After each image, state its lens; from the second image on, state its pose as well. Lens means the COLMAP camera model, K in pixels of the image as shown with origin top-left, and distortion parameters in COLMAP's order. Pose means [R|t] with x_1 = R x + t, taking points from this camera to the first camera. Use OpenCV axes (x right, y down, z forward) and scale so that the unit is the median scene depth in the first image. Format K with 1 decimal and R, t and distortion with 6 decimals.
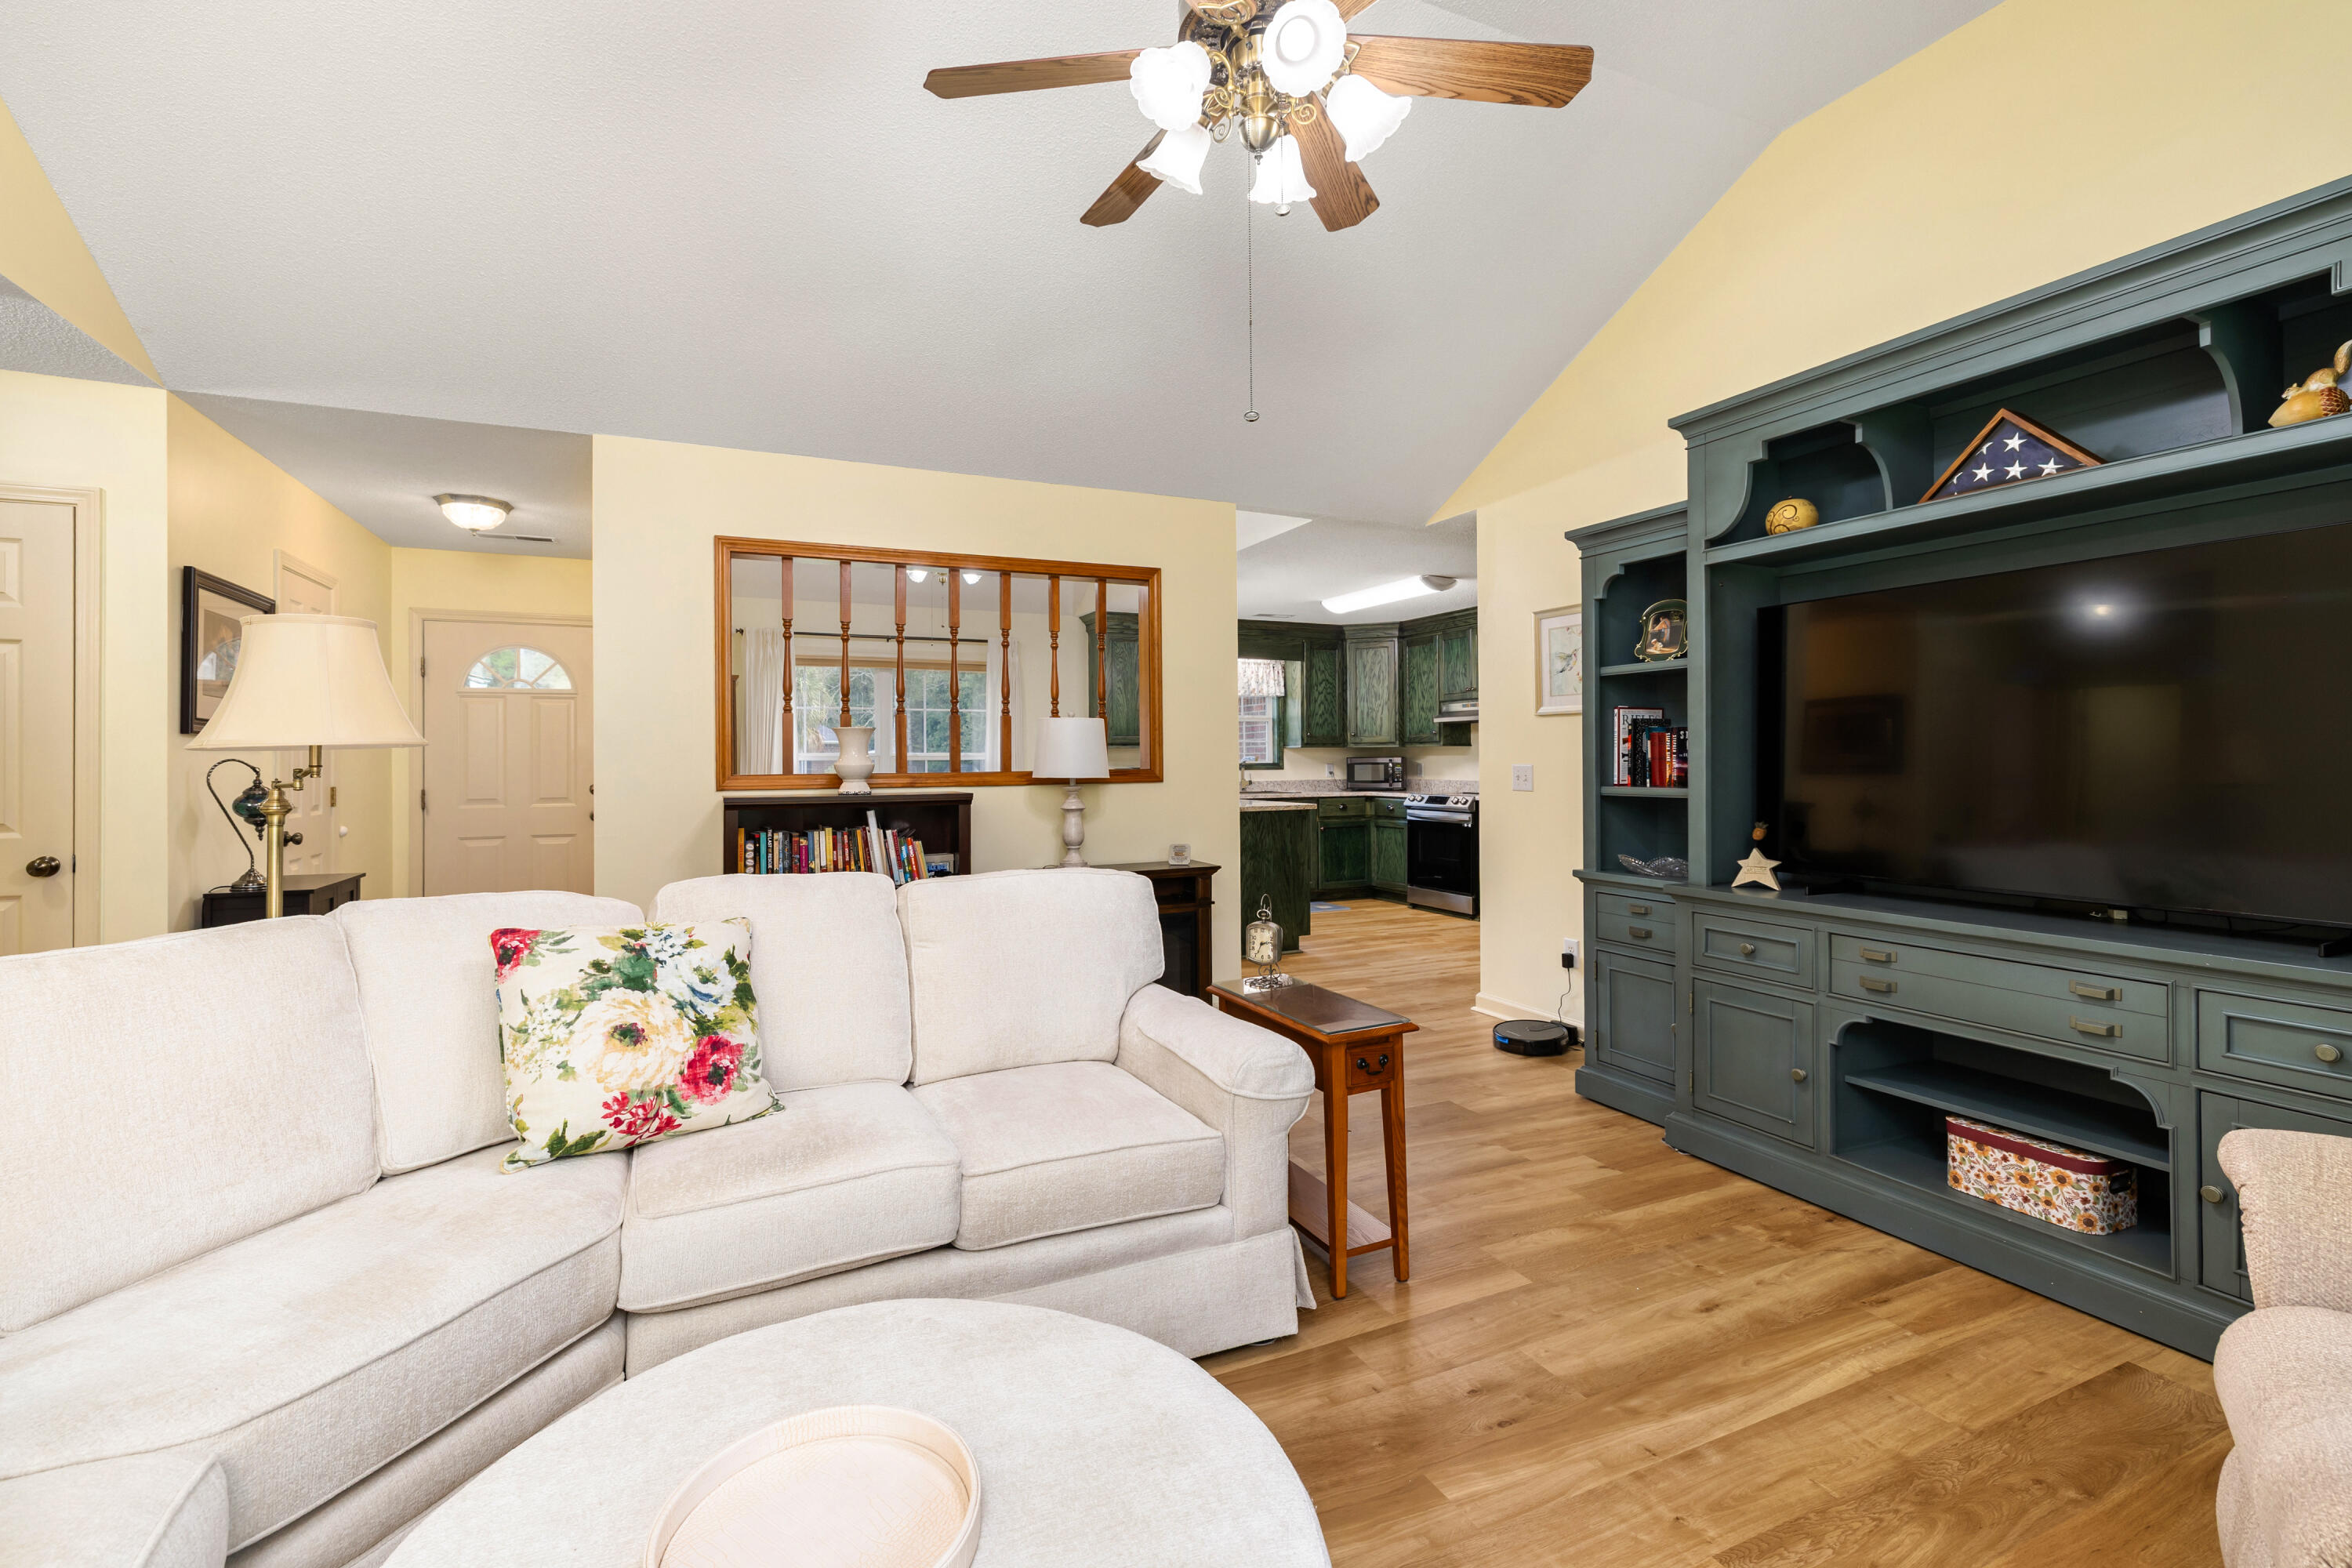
lens RADIAL K [[1003.1, 0, 1165.0], [0, 1003.1, 747.7], [0, 0, 1]] dist [0.000376, 0.000985]
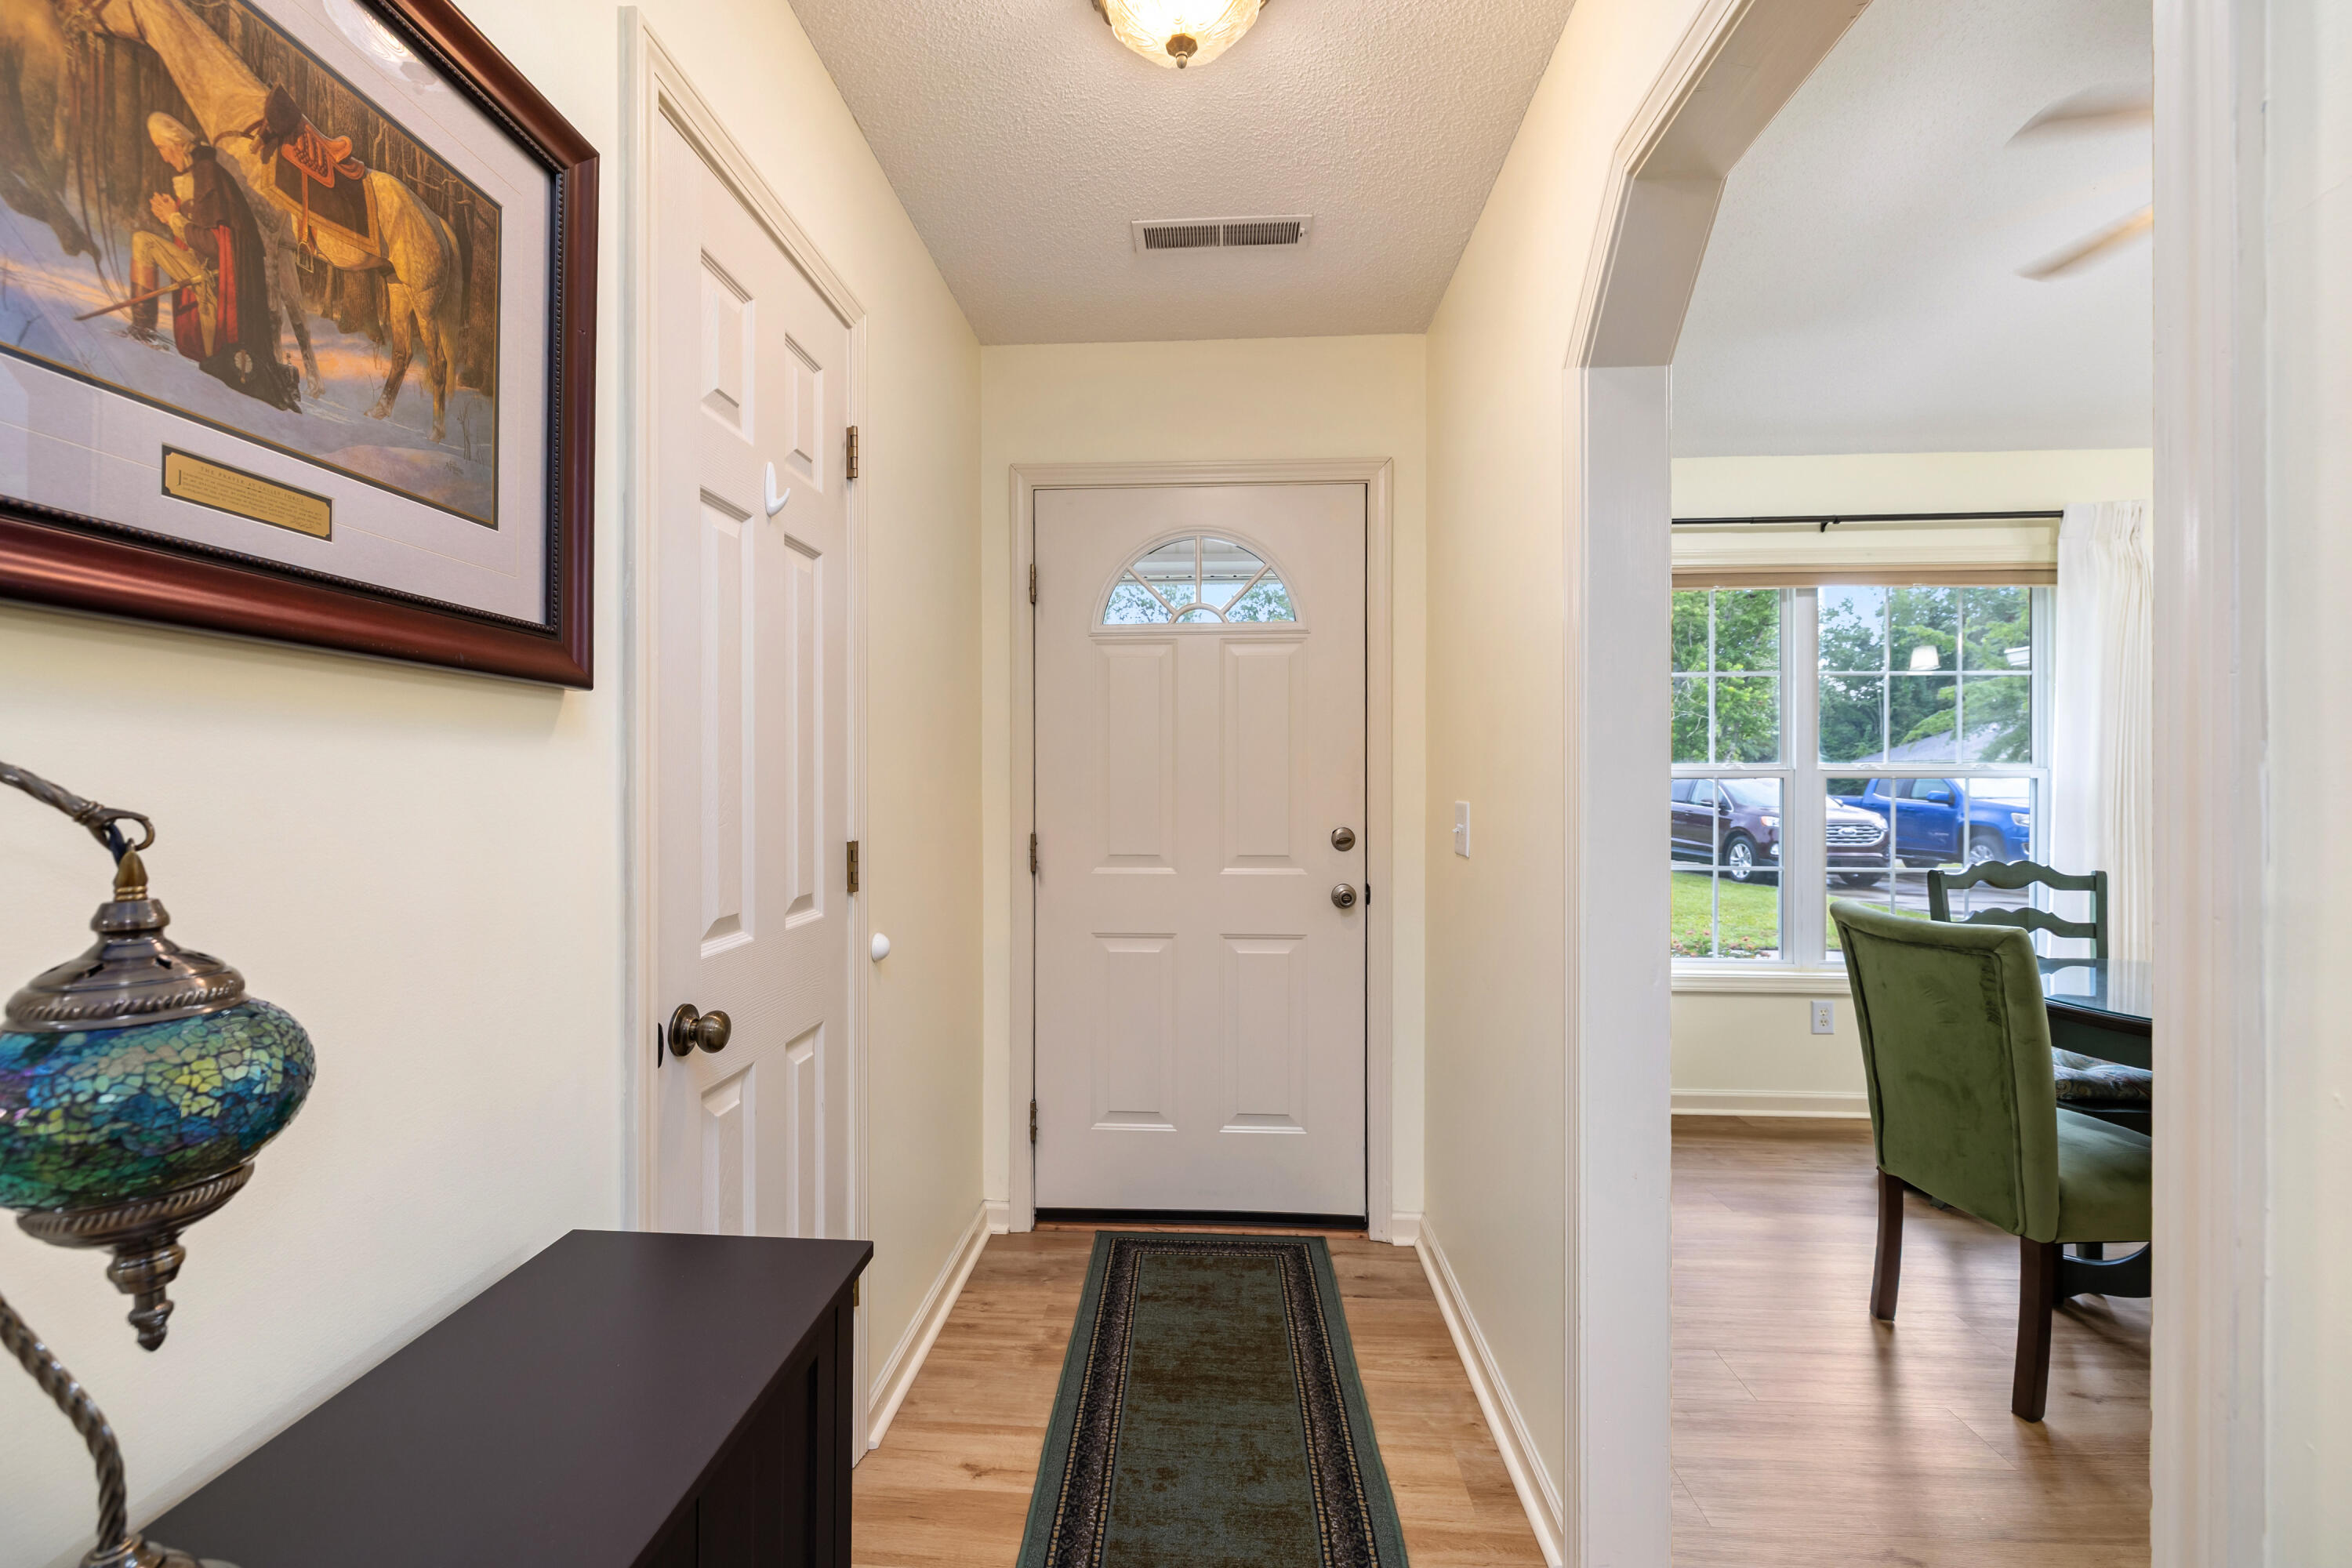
lens RADIAL K [[1003.1, 0, 1124.9], [0, 1003.1, 784.3], [0, 0, 1]] dist [0.000376, 0.000985]
pose [[0.853321, 0.009203, -0.521305, -0.263454], [0.001145, 0.999809, 0.019524, 0.004606], [0.521385, -0.017258, 0.853147, 0.356192]]
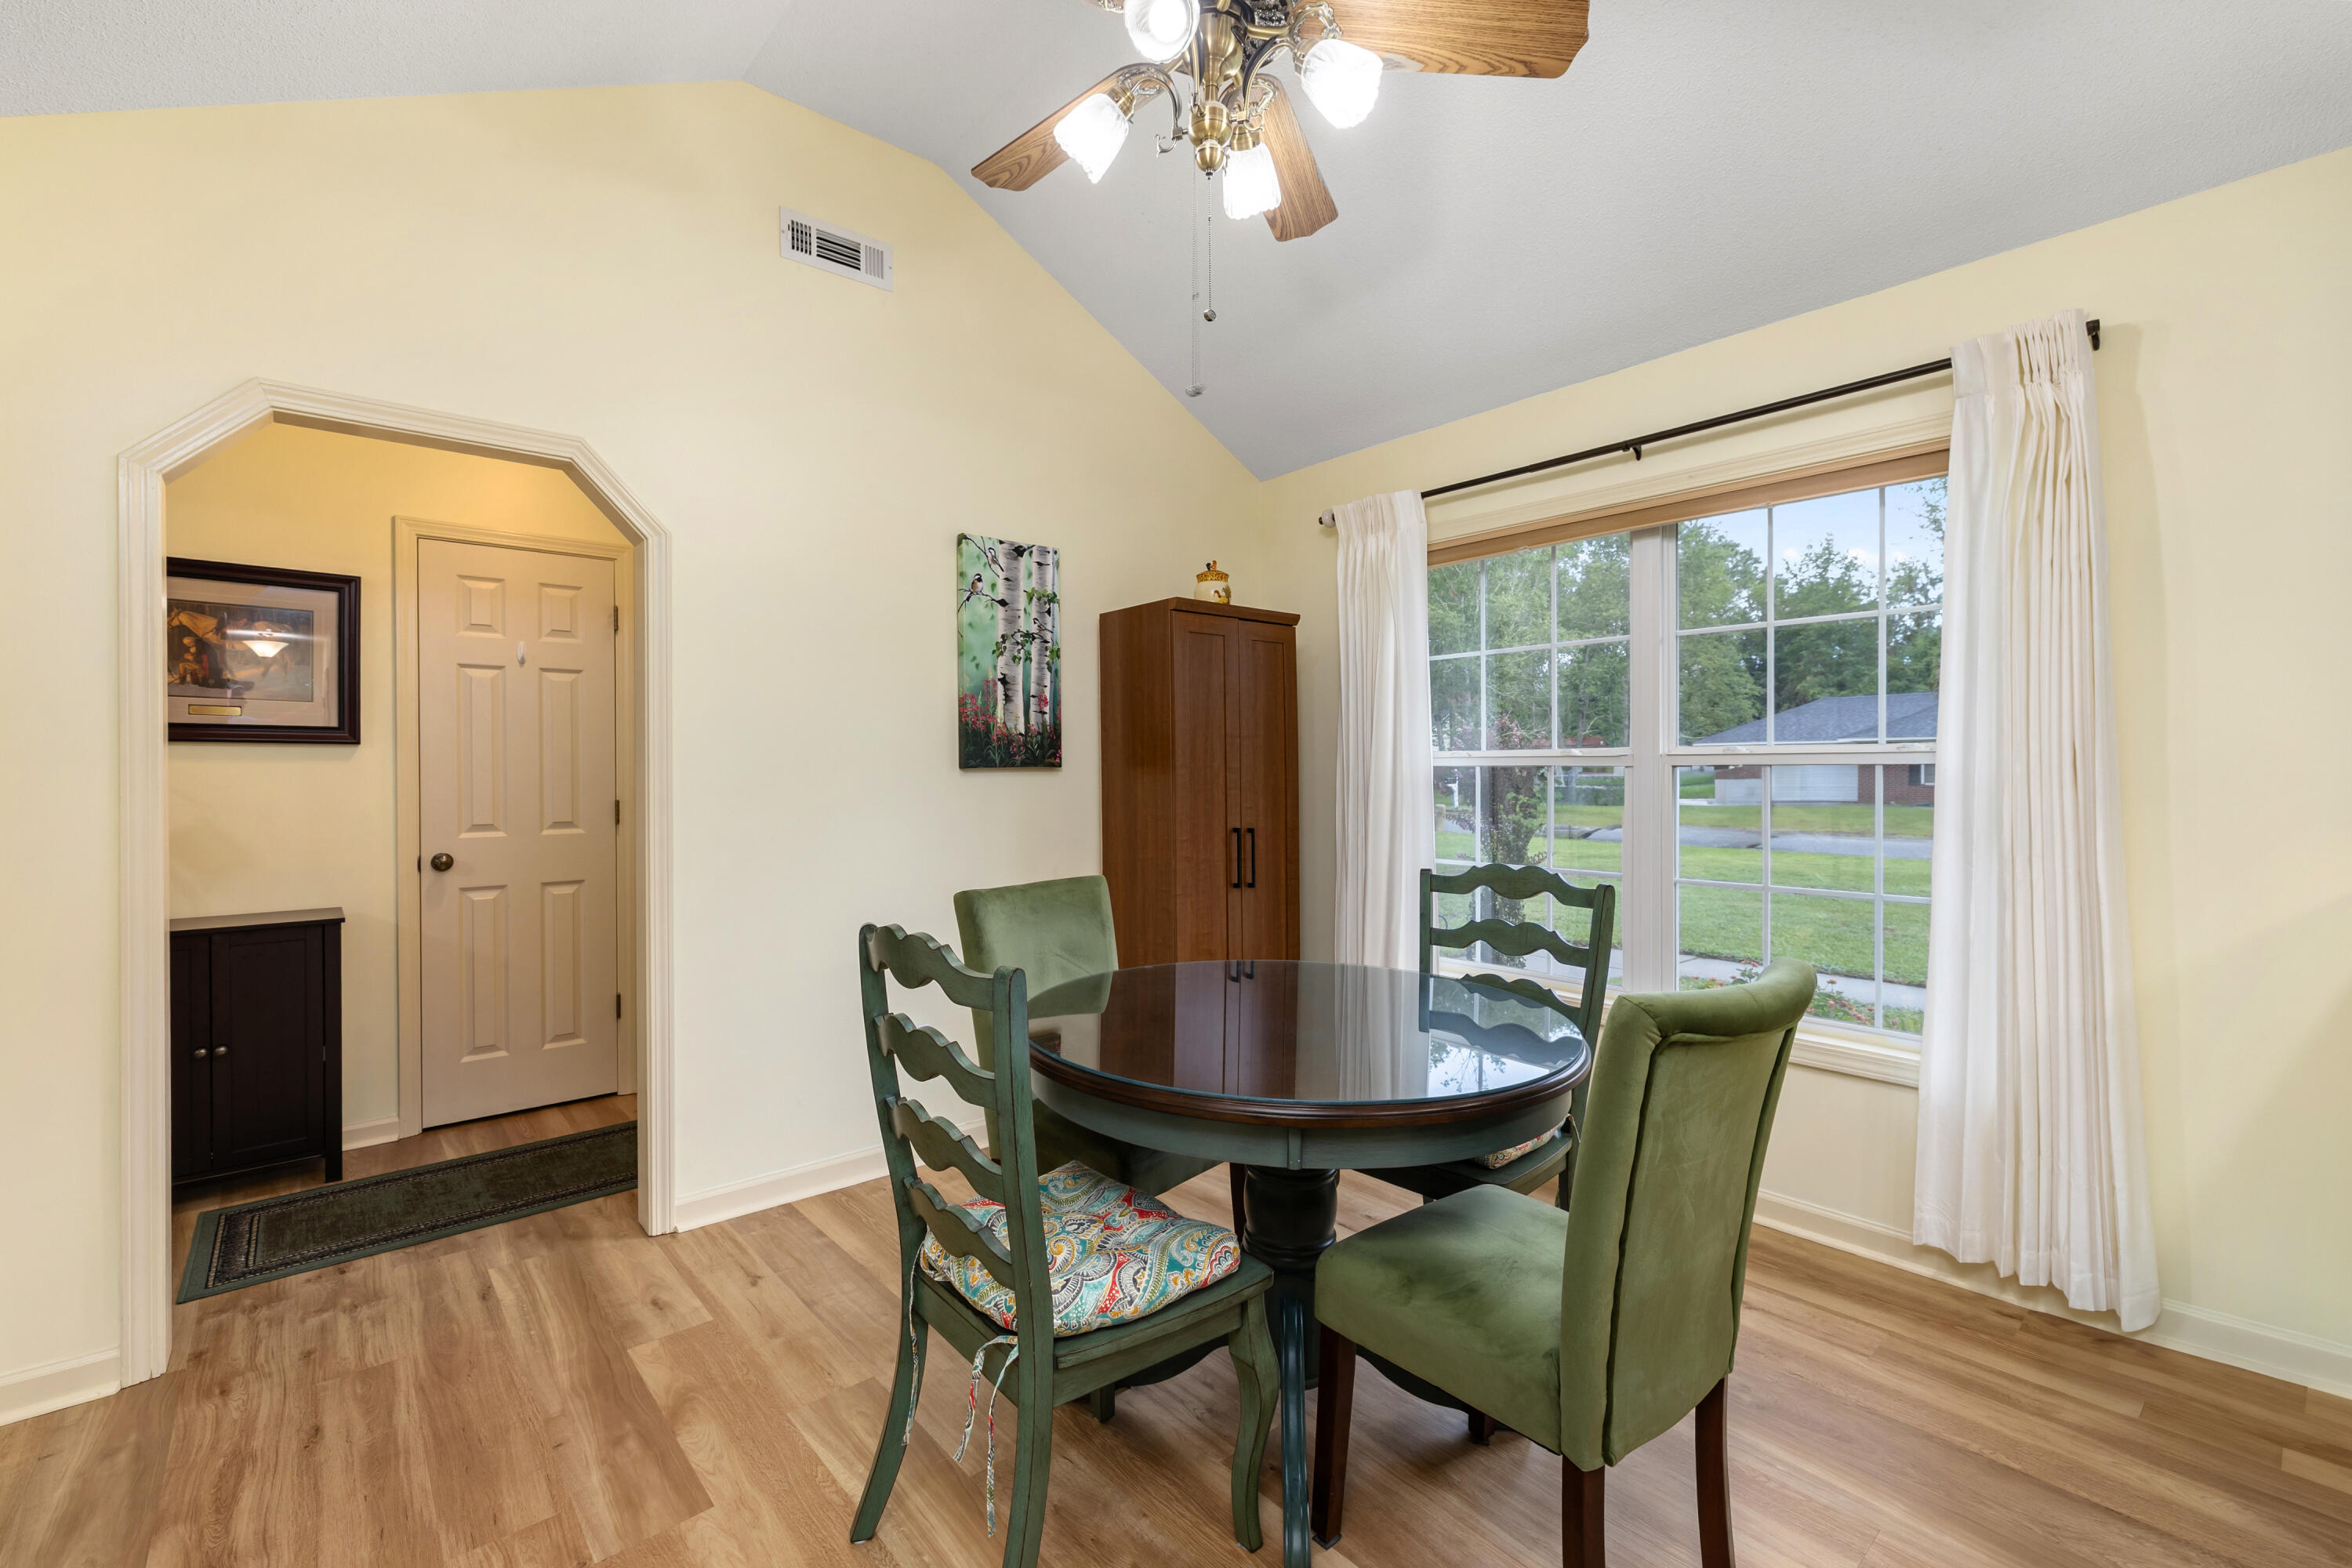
lens RADIAL K [[1003.1, 0, 1118.8], [0, 1003.1, 777.3], [0, 0, 1]] dist [0.000376, 0.000985]
pose [[0.227750, 0.014941, -0.973605, 0.051747], [0.016252, 0.999685, 0.019143, 0.005336], [0.973584, -0.020183, 0.227435, 0.615308]]
